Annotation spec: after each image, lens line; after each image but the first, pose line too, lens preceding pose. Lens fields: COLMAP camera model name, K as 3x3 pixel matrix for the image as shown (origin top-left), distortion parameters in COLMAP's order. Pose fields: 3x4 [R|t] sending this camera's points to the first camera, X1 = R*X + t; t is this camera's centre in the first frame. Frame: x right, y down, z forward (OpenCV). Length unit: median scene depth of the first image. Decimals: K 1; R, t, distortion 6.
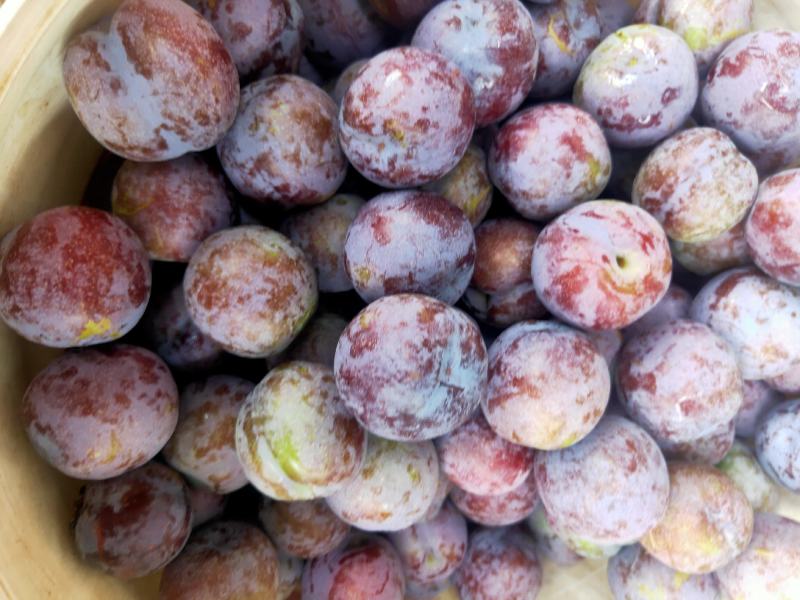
lens RADIAL K [[649.7, 0, 395.5], [0, 649.7, 302.1], [0, 0, 1]] dist [-0.020115, -0.000463]
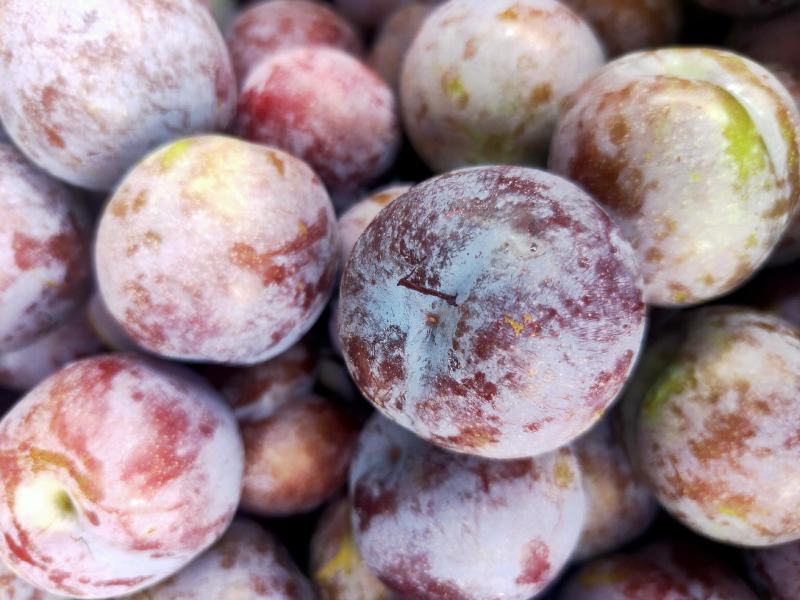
lens RADIAL K [[649.7, 0, 395.2], [0, 649.7, 302.3], [0, 0, 1]] dist [-0.020115, -0.000463]
pose [[-0.998759, -0.003442, -0.049681, 0.120209], [0.007463, -0.996687, -0.080988, 0.144649], [-0.049238, -0.081258, 0.995476, 0.490163]]
